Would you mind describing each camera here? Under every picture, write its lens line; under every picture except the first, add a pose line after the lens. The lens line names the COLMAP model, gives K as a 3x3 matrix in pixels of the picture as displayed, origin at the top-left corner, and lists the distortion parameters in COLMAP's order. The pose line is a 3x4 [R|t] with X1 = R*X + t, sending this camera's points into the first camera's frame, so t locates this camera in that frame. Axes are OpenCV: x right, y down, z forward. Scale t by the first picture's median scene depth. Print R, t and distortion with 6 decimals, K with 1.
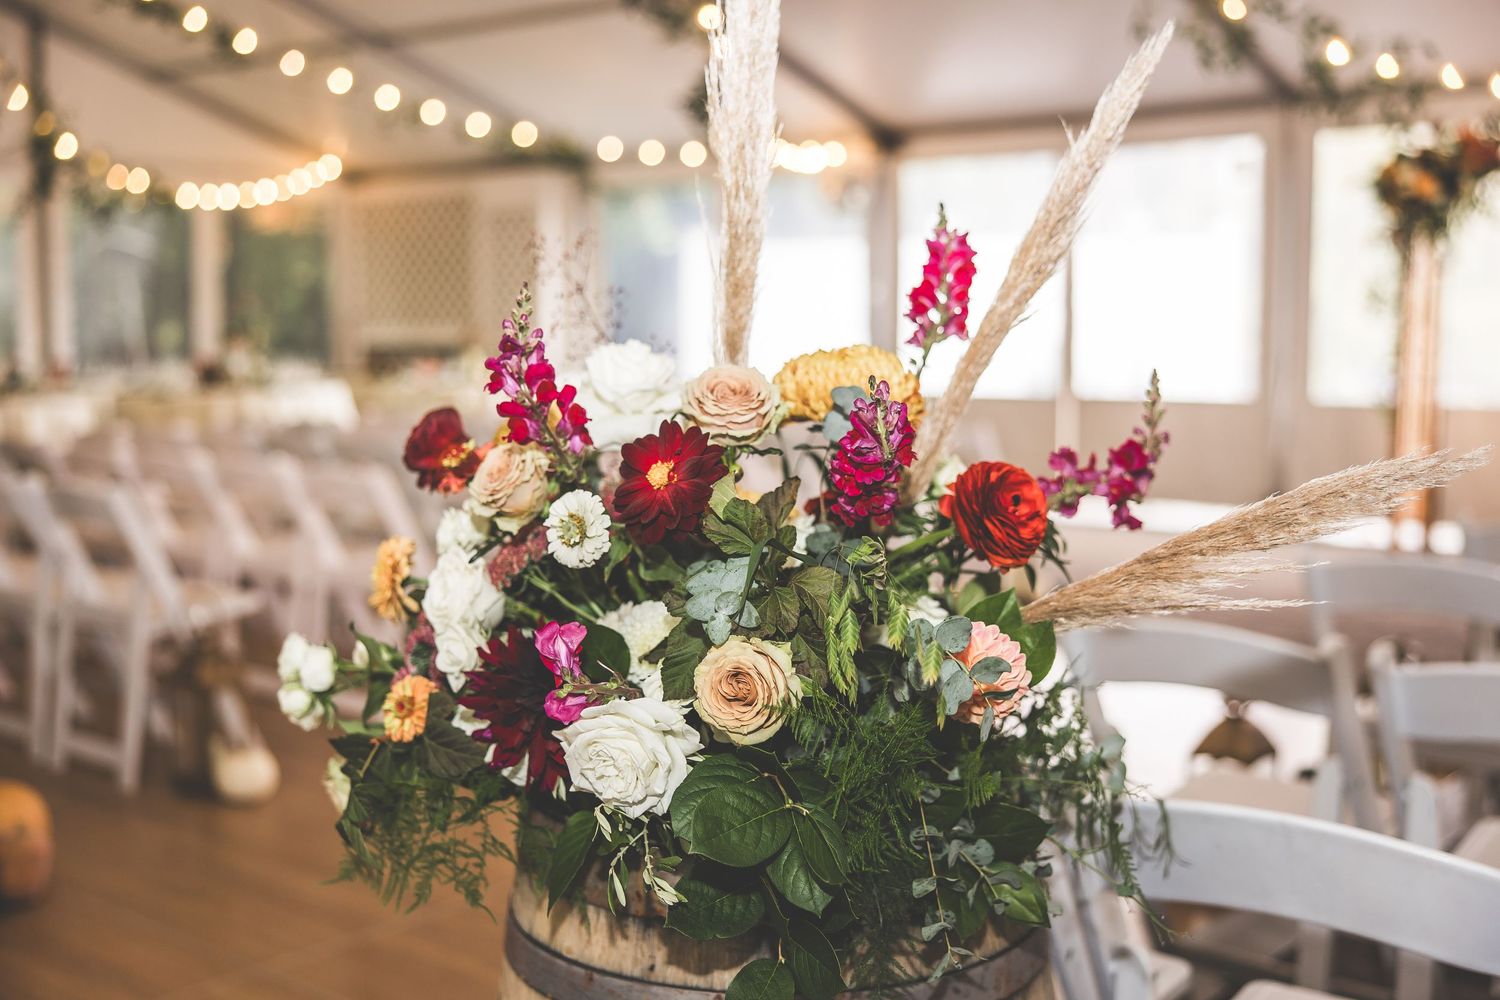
lens RADIAL K [[1768.2, 0, 750.0], [0, 1768.2, 500.0], [0, 0, 1]] dist [-0.015521, -0.034329]
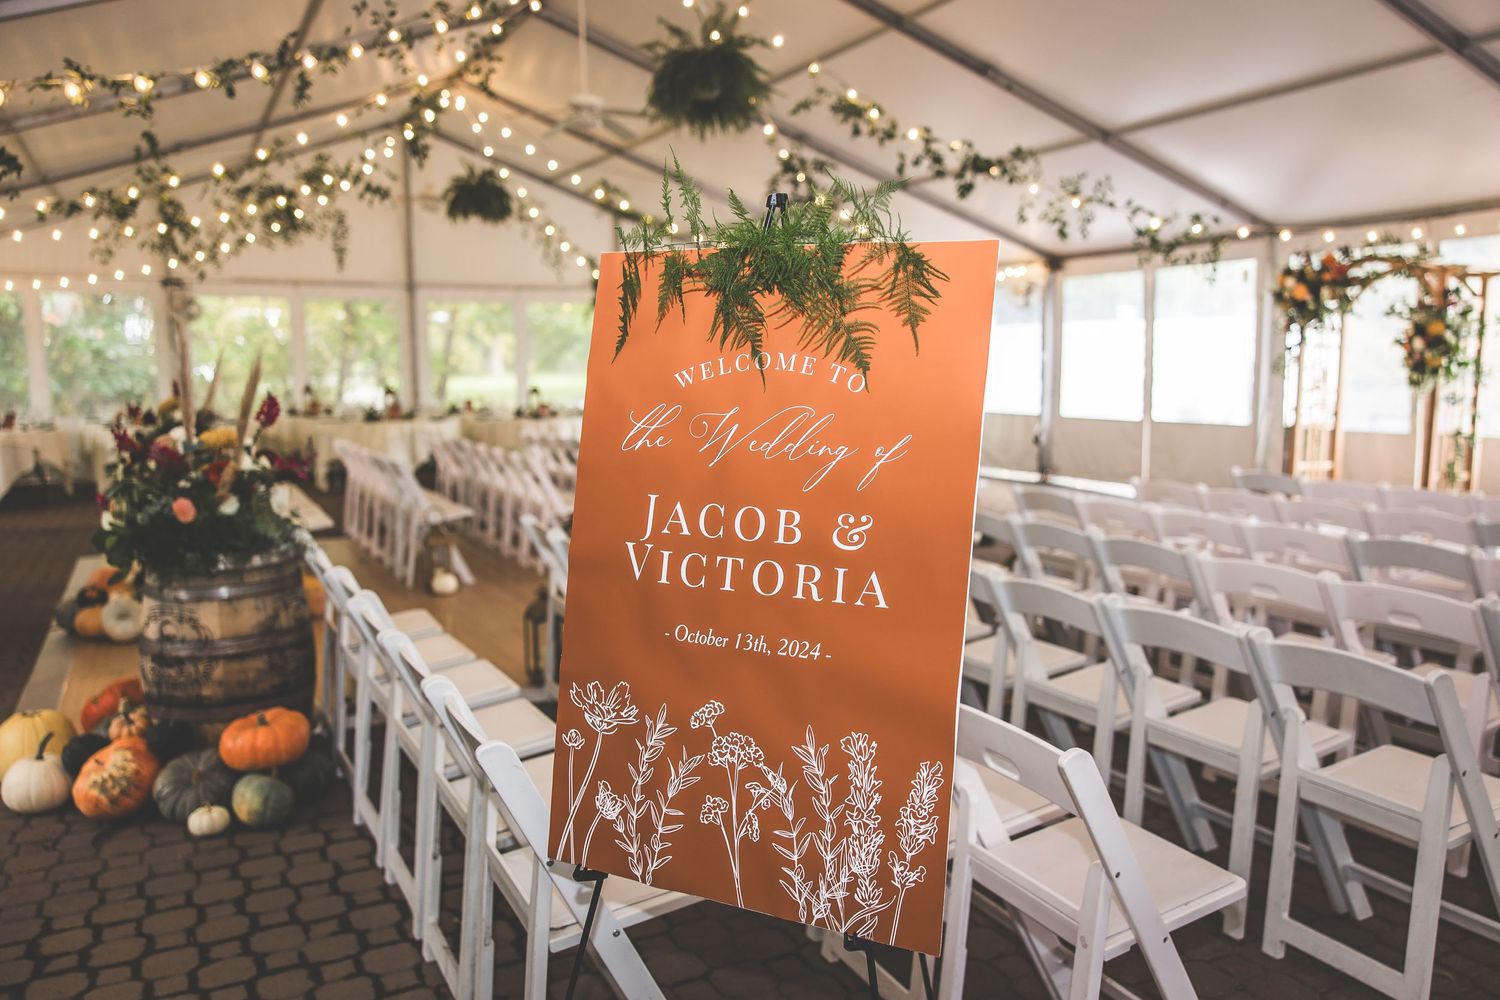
lens RADIAL K [[1177.8, 0, 750.0], [0, 1177.8, 500.0], [0, 0, 1]] dist [0.004932, 0.005048]
pose [[0.916762, 0.039461, -0.397479, 2.244589], [-0.032153, 0.999169, 0.025037, -0.035850], [0.398137, -0.010173, 0.917269, -0.928906]]
